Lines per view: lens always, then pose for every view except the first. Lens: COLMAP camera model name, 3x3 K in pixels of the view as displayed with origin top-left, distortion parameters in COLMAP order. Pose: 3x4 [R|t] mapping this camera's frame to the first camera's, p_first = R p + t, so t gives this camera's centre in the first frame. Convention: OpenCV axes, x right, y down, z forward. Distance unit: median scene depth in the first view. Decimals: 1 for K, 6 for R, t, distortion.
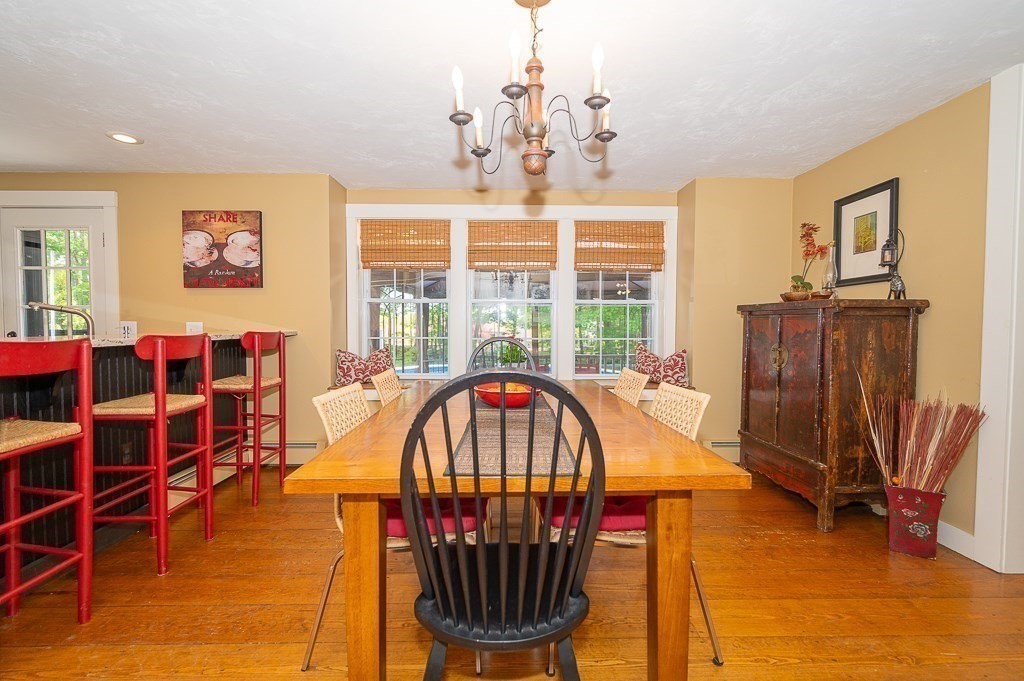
lens RADIAL K [[454.0, 0, 513.1], [0, 454.0, 342.6], [0, 0, 1]] dist [-0.000190, -0.000318]
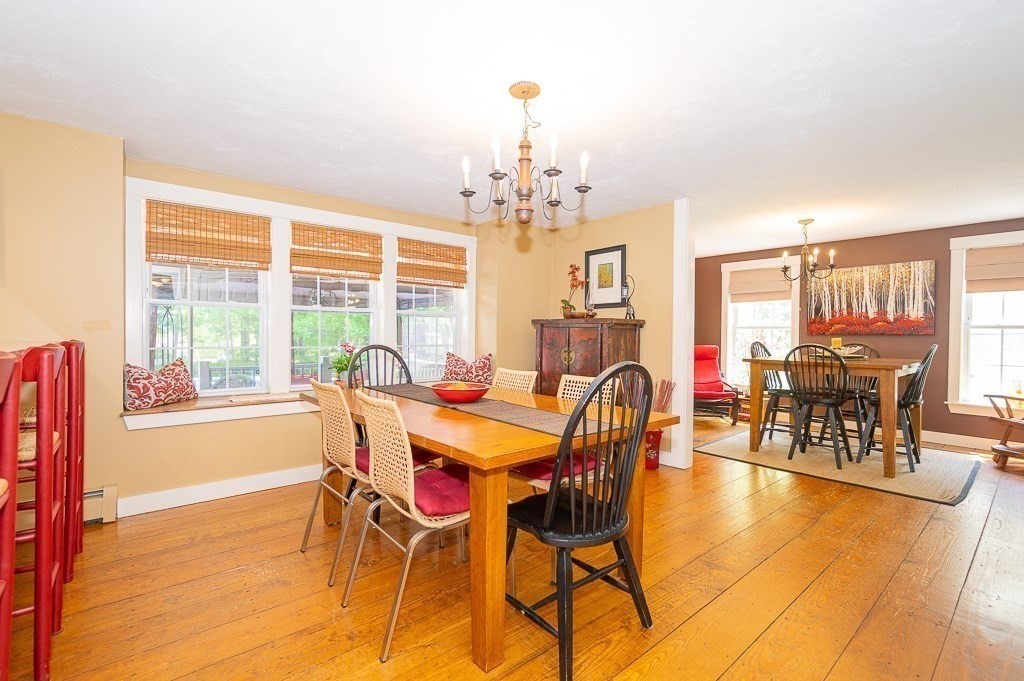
lens RADIAL K [[454.0, 0, 510.5], [0, 454.0, 338.9], [0, 0, 1]] dist [-0.000190, -0.000318]
pose [[0.784633, -0.004044, 0.619947, -0.406480], [0.018626, 0.999681, -0.017053, -0.002642], [-0.619680, 0.024928, 0.784458, -0.013897]]
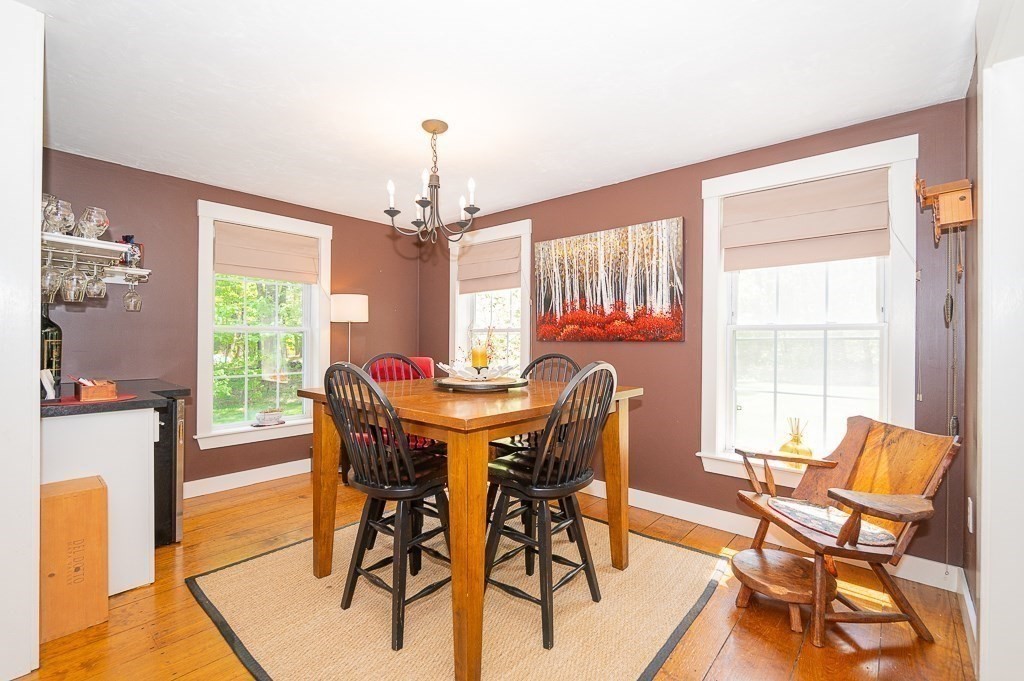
lens RADIAL K [[443.3, 0, 515.2], [0, 443.3, 339.6], [0, 0, 1]] dist [0.000998, 0.000028]
pose [[0.686222, 0.000127, 0.727393, 0.789672], [0.025379, 0.999387, -0.024117, -0.005655], [-0.726950, 0.035010, 0.685798, -0.070149]]
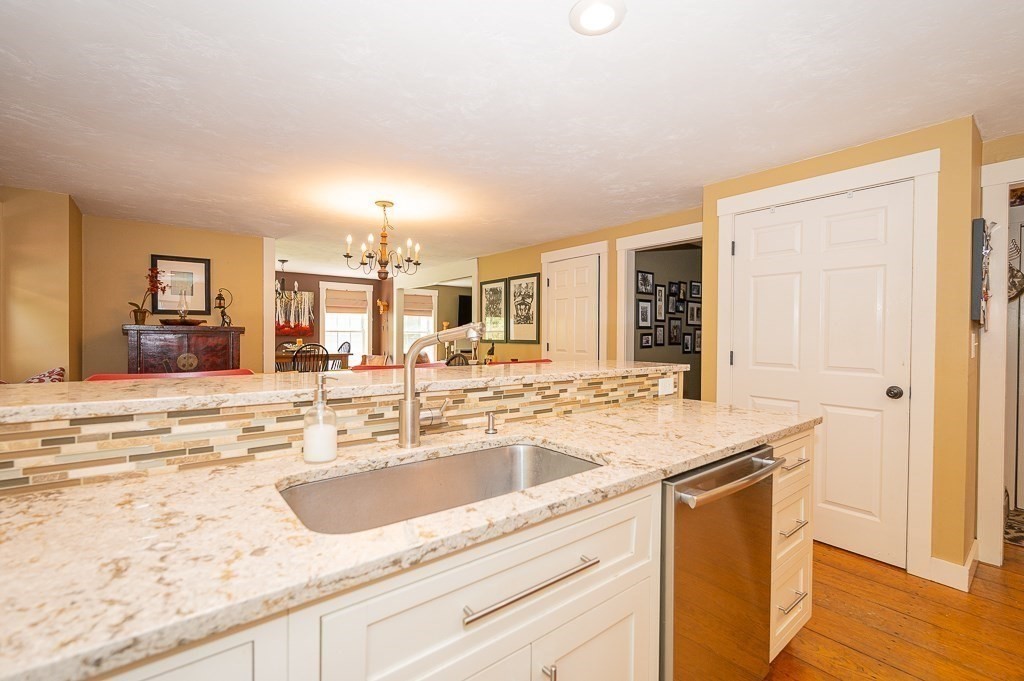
lens RADIAL K [[443.3, 0, 514.6], [0, 443.3, 338.8], [0, 0, 1]] dist [0.000998, 0.000028]
pose [[-0.592536, -0.014759, 0.805409, -1.110871], [0.020807, 0.999218, 0.033618, -0.062000], [-0.805275, 0.036678, -0.591766, 0.897029]]
